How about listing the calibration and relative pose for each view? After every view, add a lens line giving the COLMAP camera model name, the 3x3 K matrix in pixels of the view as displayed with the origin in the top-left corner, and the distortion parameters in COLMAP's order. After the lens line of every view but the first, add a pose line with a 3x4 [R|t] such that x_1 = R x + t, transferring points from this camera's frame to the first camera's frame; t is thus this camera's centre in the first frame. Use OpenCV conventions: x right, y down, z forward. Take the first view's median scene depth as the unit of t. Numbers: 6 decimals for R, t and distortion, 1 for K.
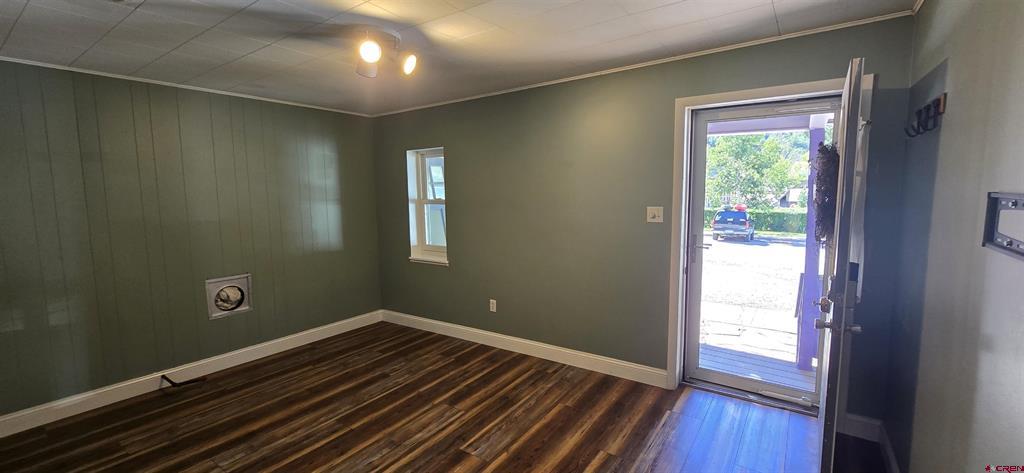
lens RADIAL K [[419.7, 0, 513.0], [0, 419.7, 235.4], [0, 0, 1]] dist [-0.007639, -0.001107]
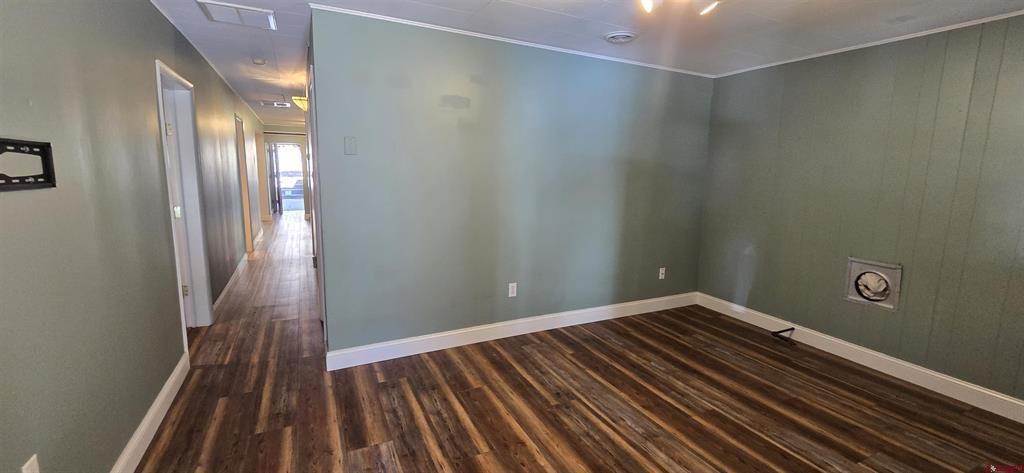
lens RADIAL K [[419.7, 0, 512.9], [0, 419.7, 232.0], [0, 0, 1]] dist [-0.007639, -0.001107]
pose [[-0.478004, 0.139346, -0.867234, 0.474640], [-0.107790, 0.970567, 0.215361, -0.073208], [0.871719, 0.196422, -0.448915, 0.876932]]
